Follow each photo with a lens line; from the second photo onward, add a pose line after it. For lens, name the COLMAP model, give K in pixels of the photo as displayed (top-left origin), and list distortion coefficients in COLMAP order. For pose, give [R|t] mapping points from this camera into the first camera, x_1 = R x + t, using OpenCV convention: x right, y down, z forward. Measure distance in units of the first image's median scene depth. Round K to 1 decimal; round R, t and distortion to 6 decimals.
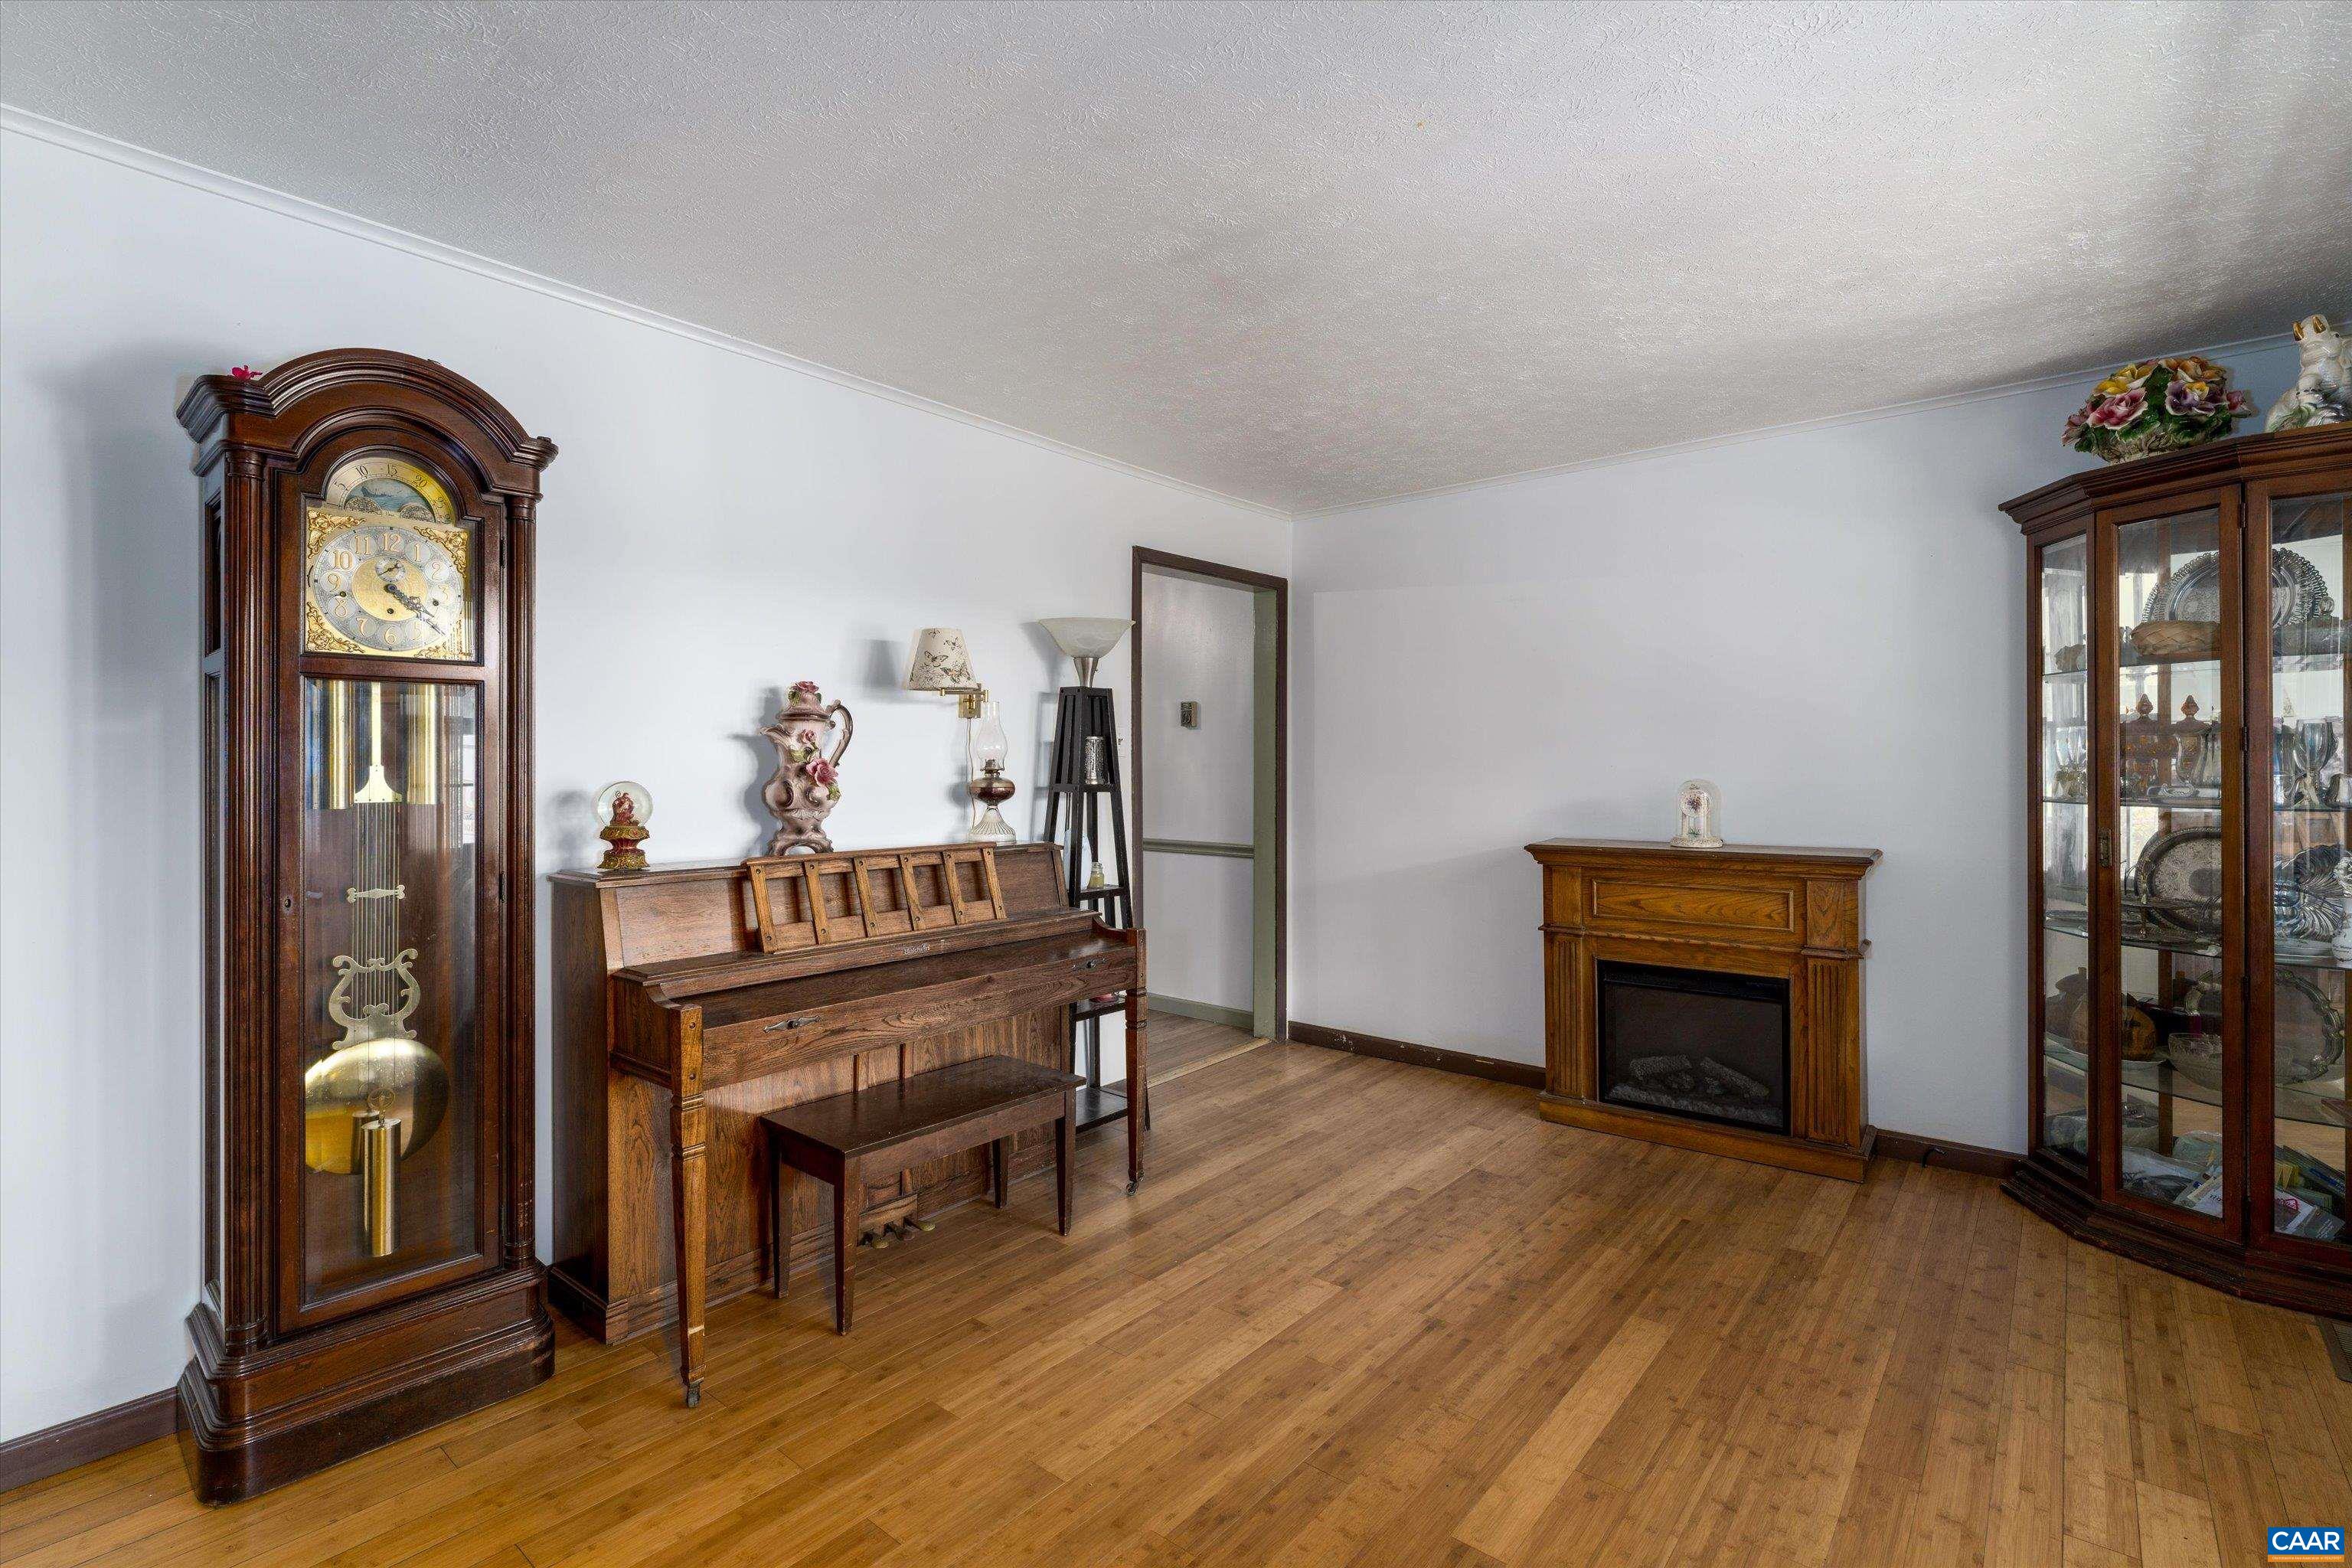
lens RADIAL K [[1114.9, 0, 1176.0], [0, 1114.9, 784.0], [0, 0, 1]] dist [-0.004412, -0.000233]
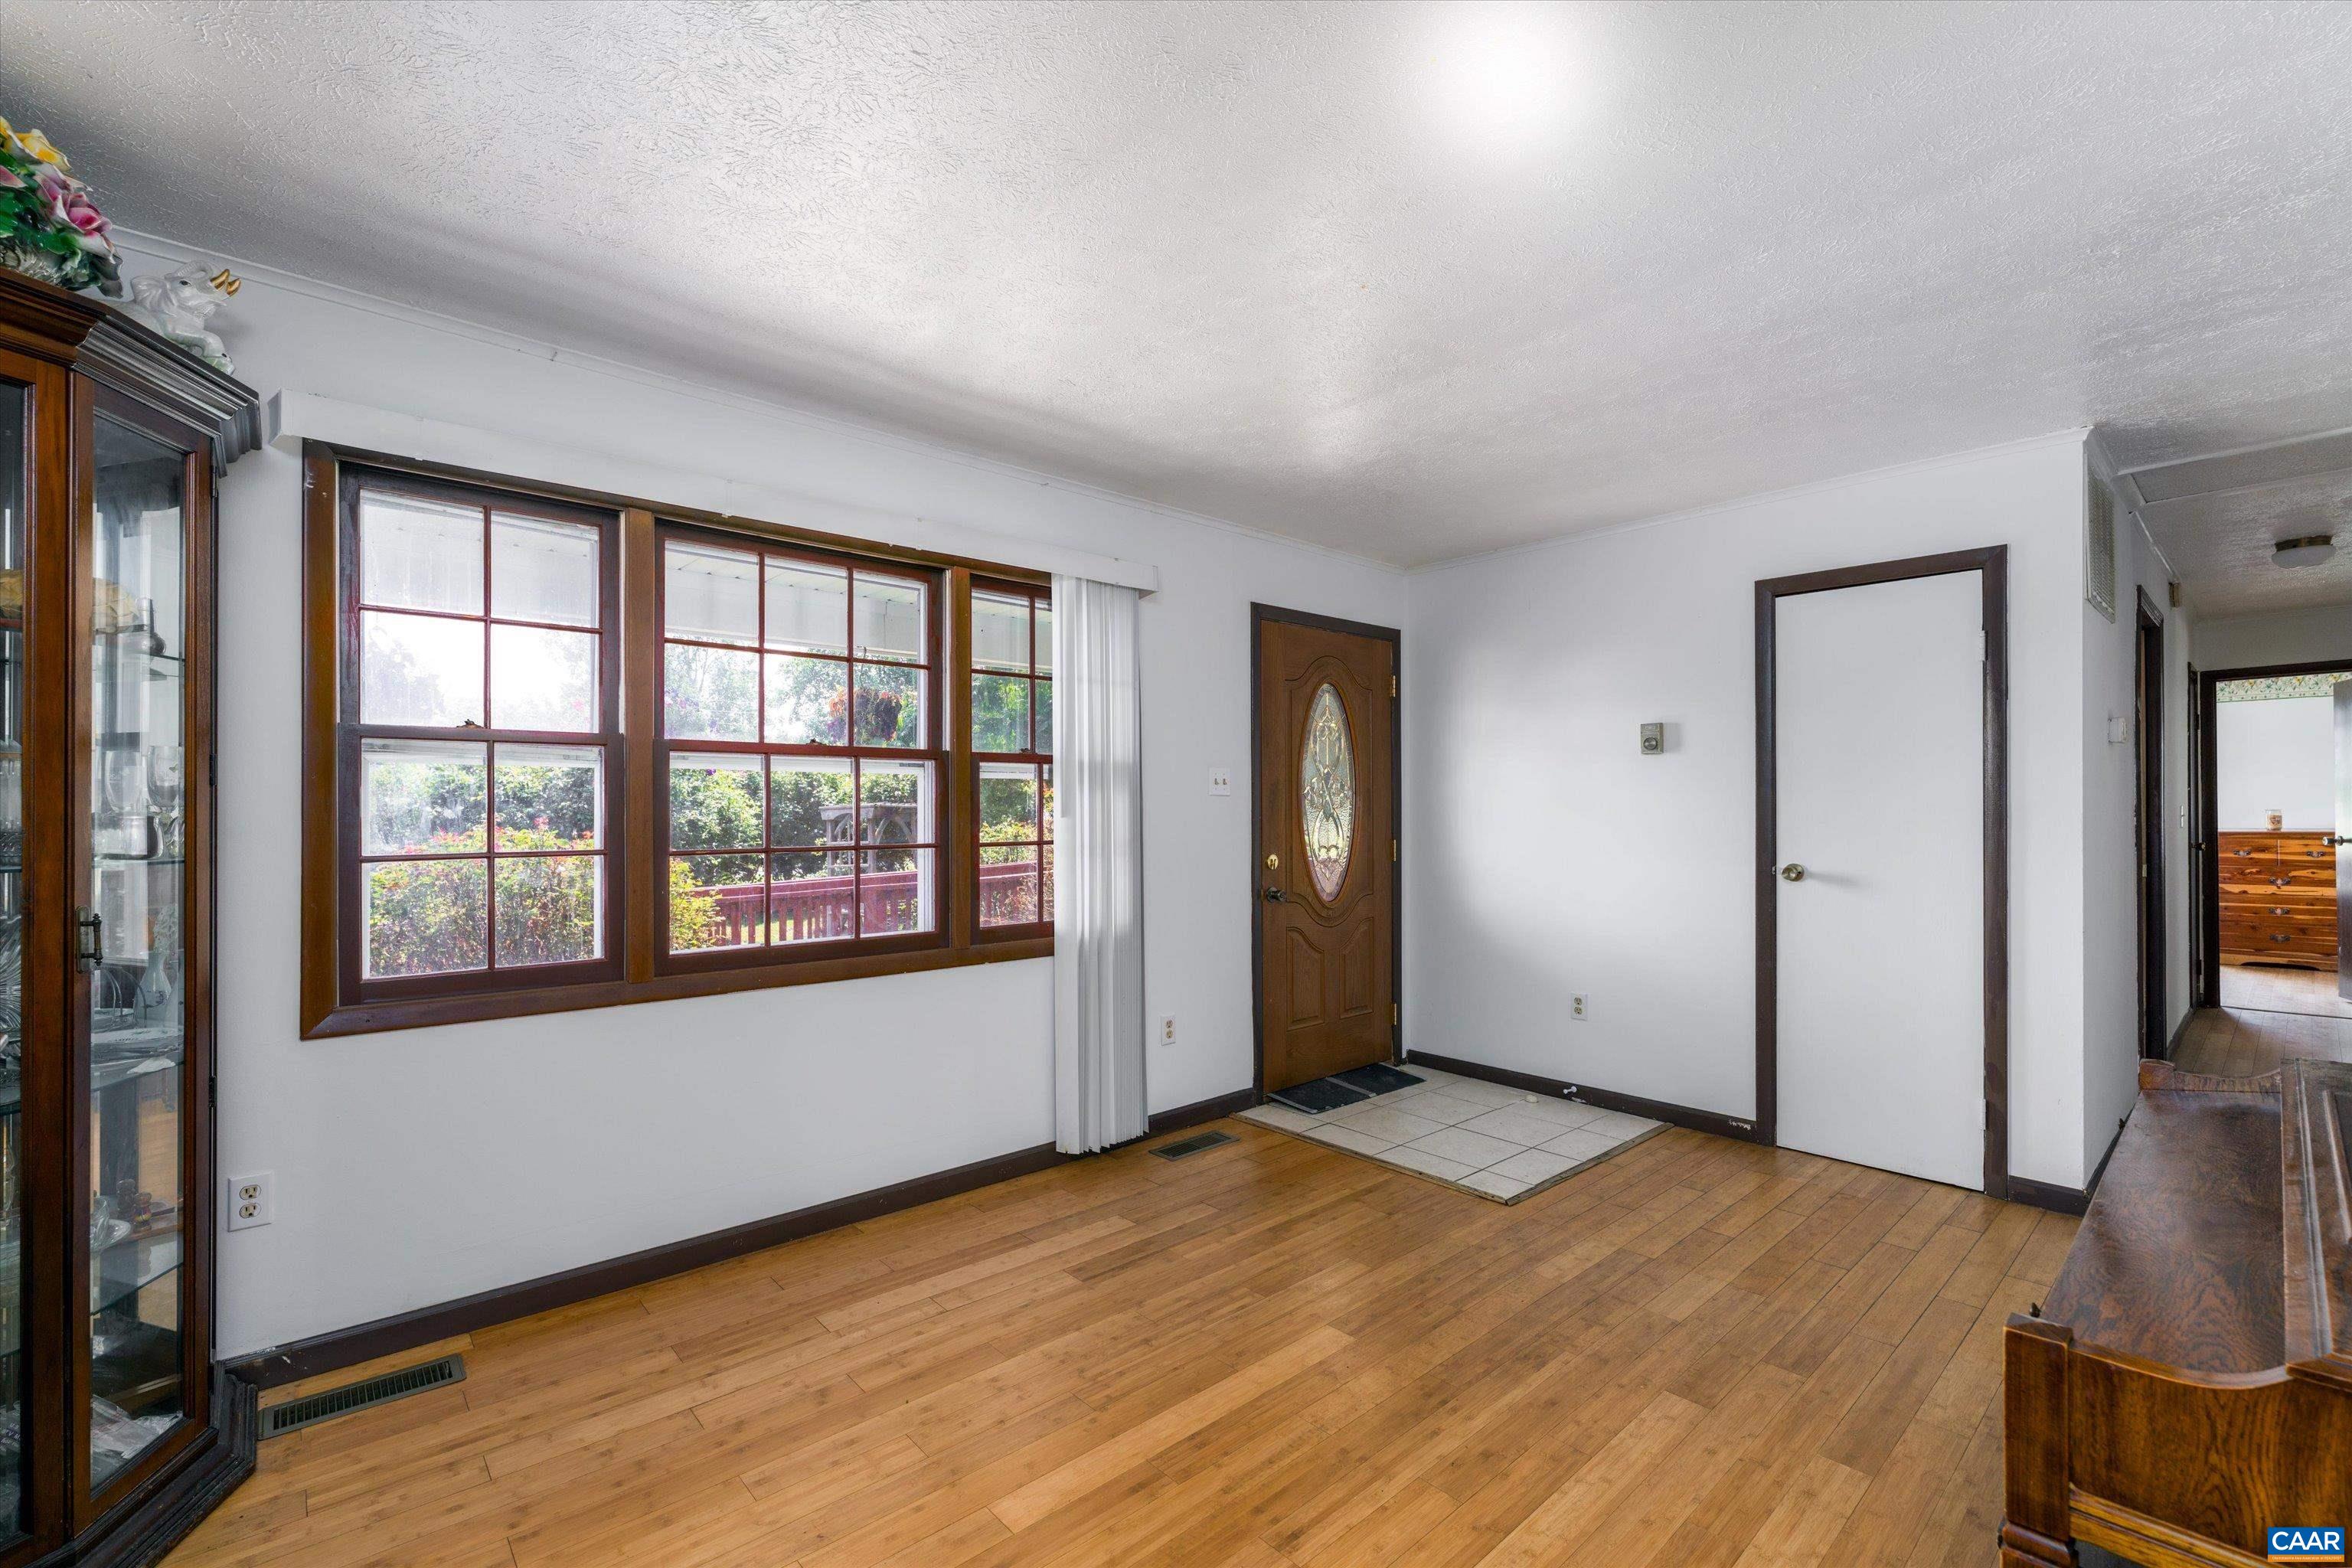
lens RADIAL K [[1004.4, 0, 1176.0], [0, 1004.4, 784.0], [0, 0, 1]] dist [0.000473, 0.000014]
pose [[-0.987726, 0.006801, 0.156047, 0.230517], [0.004357, 0.999862, -0.016001, -0.020087], [-0.156135, -0.015125, -0.987620, 1.980417]]
